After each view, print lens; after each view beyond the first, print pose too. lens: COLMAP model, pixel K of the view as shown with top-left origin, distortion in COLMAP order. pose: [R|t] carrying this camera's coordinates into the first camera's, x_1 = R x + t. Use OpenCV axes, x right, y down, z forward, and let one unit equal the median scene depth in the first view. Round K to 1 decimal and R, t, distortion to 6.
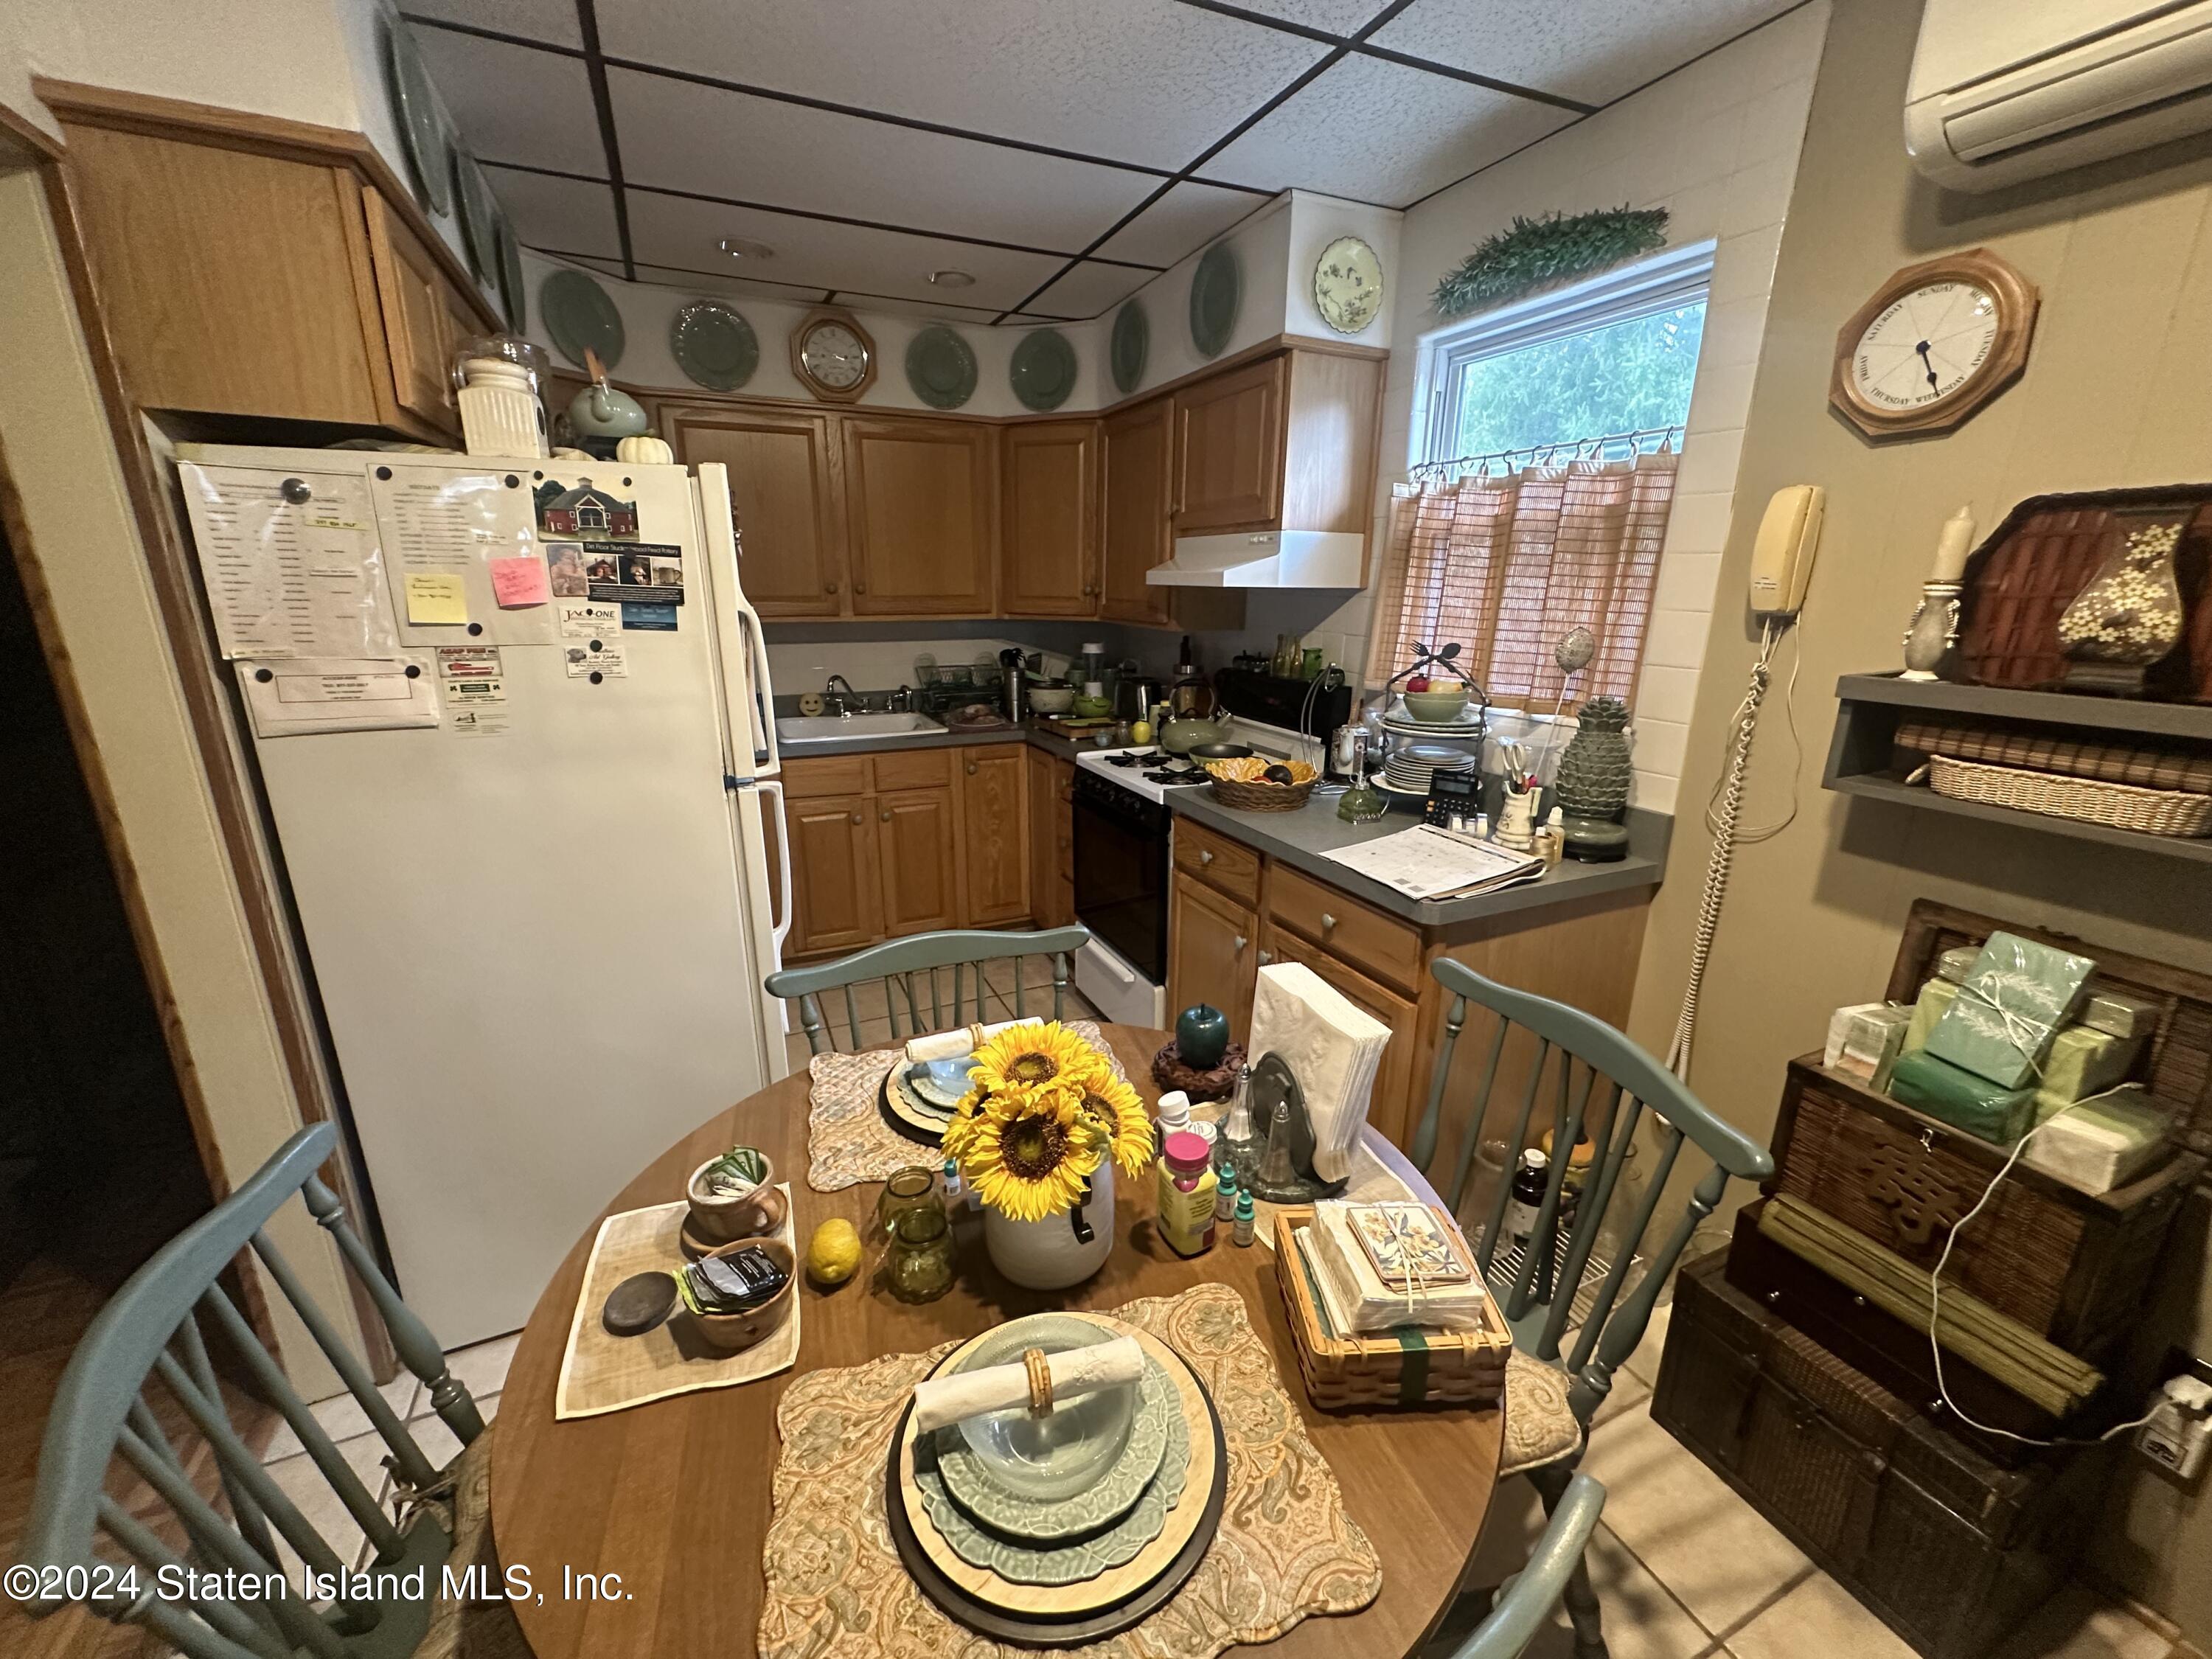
lens RADIAL K [[884.4, 0, 1081.9], [0, 884.4, 819.4], [0, 0, 1]] dist [-0.002462, -0.000134]
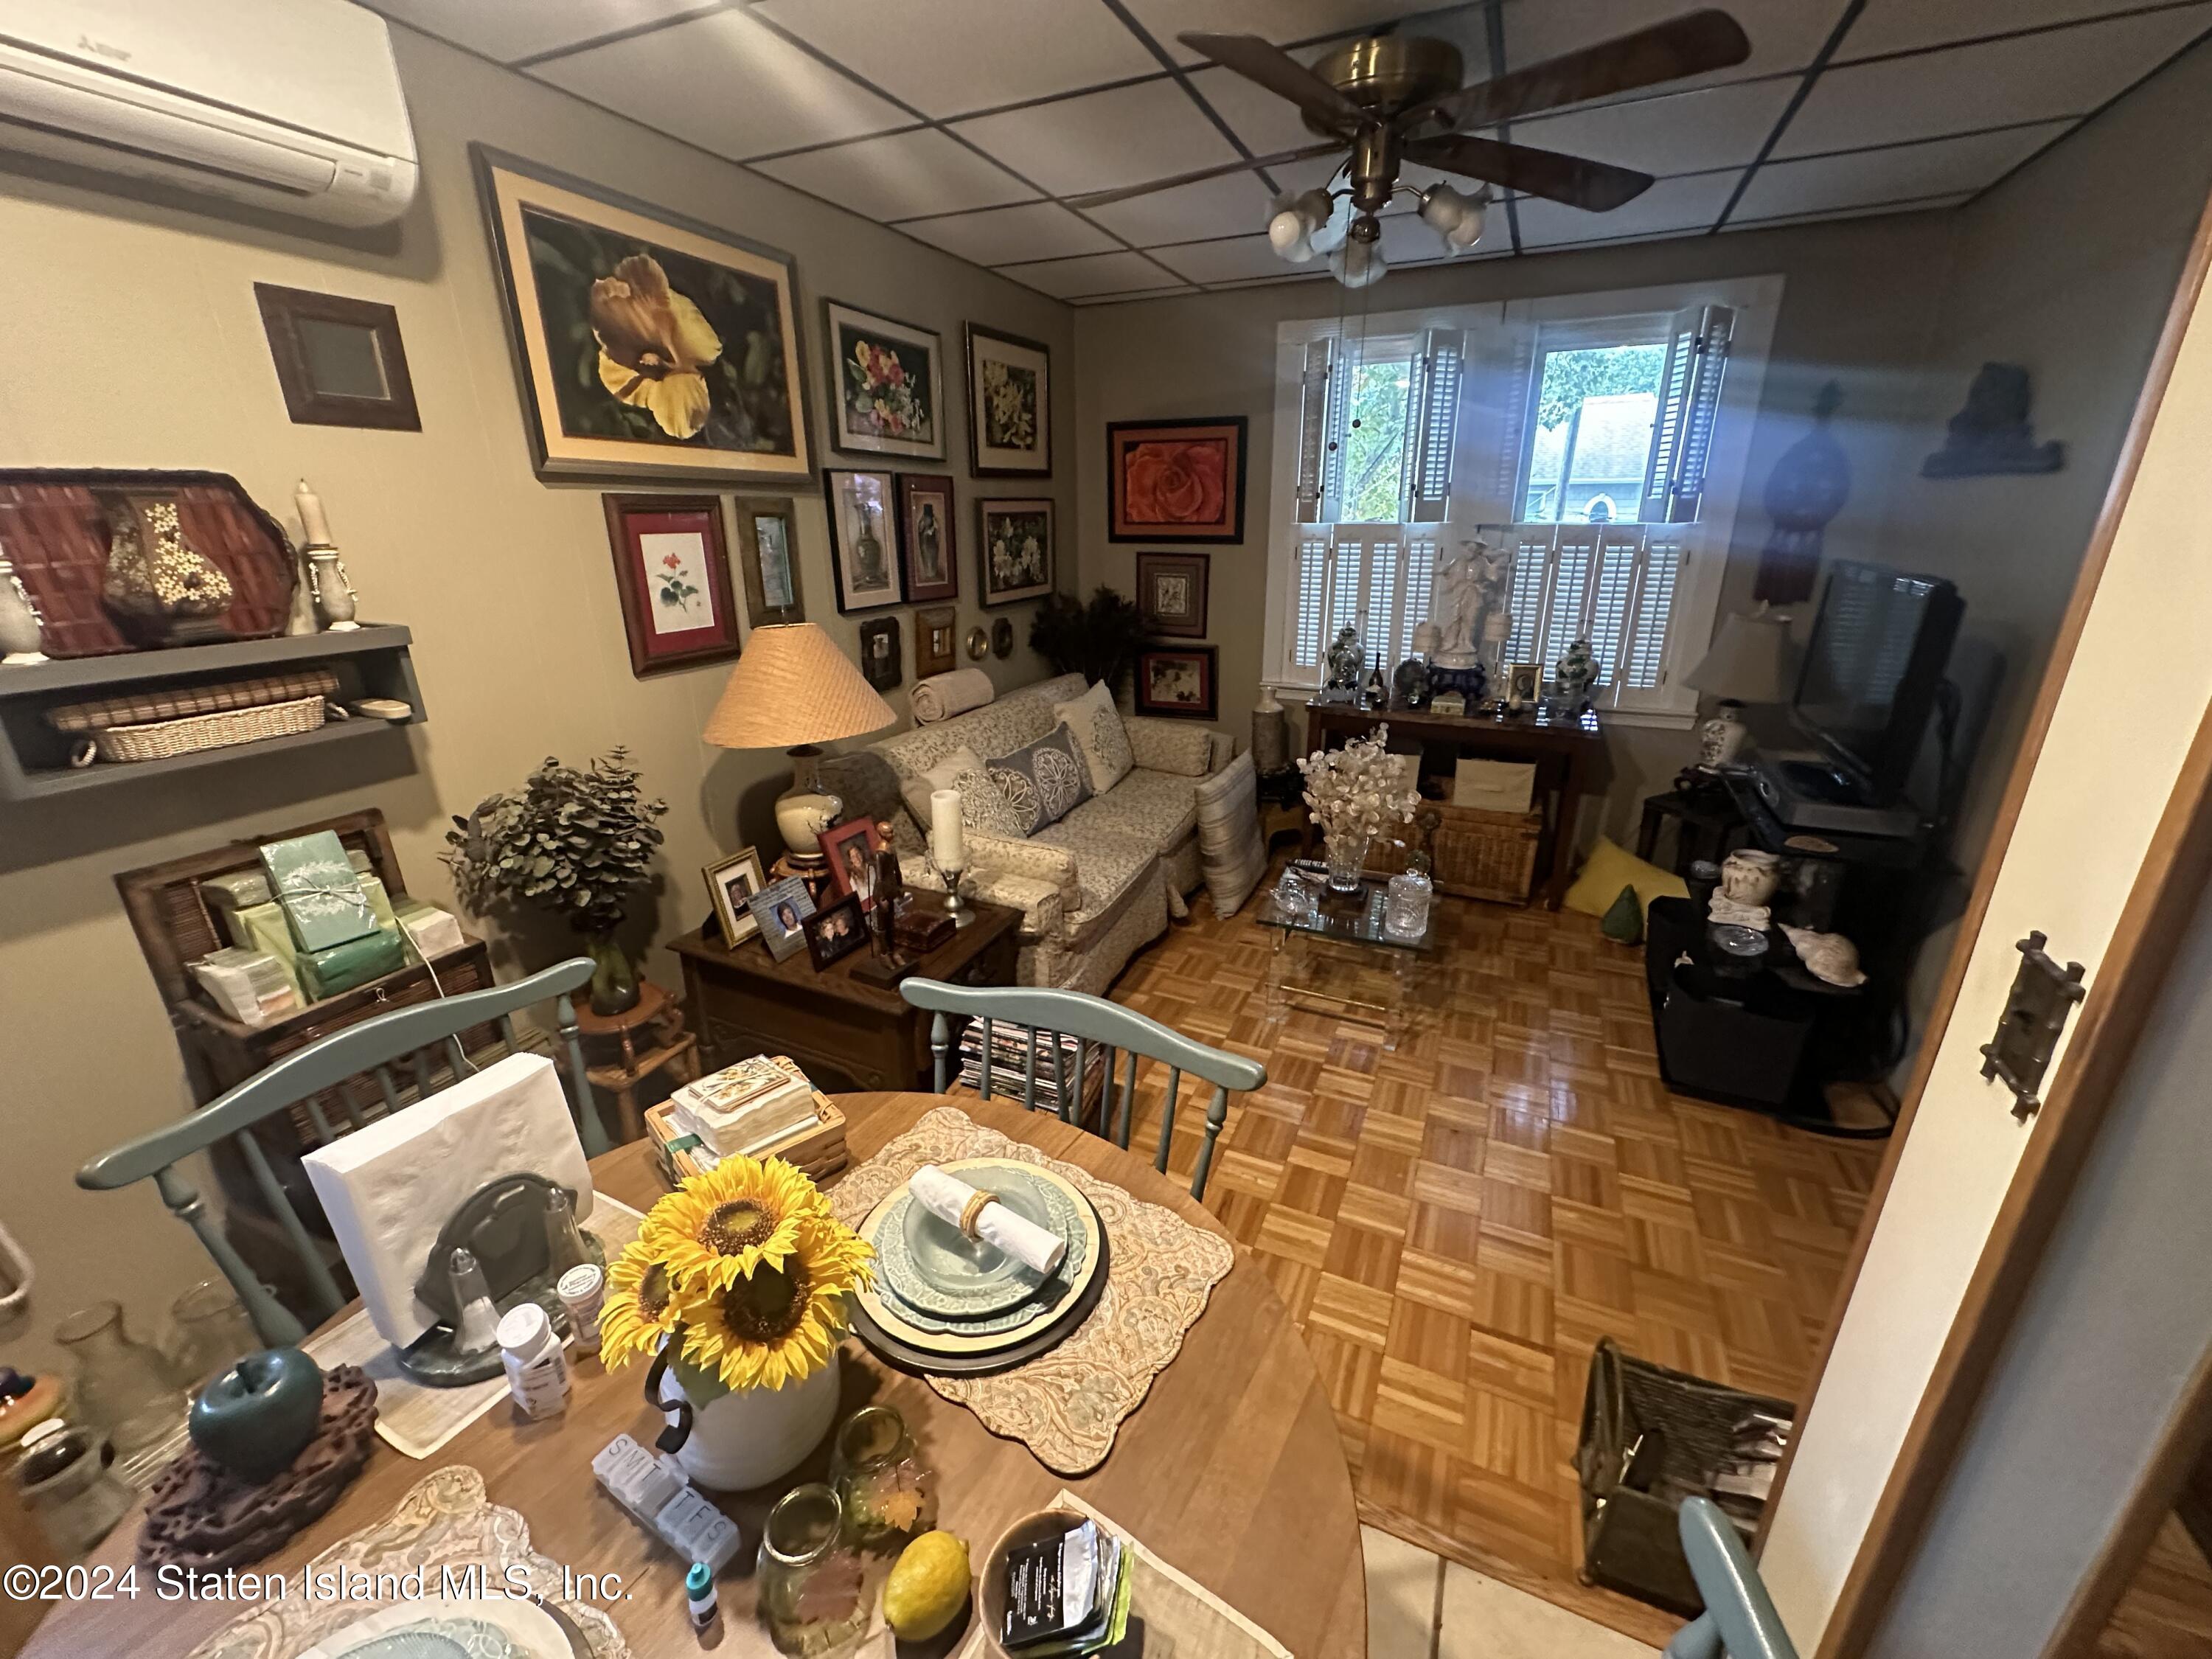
lens RADIAL K [[884.4, 0, 1082.2], [0, 884.4, 829.9], [0, 0, 1]] dist [-0.002462, -0.000134]
pose [[-0.666895, -0.240706, 0.705203, -0.555722], [0.210822, 0.846772, 0.488397, -0.249874], [-0.714706, 0.474382, -0.513962, 0.834390]]
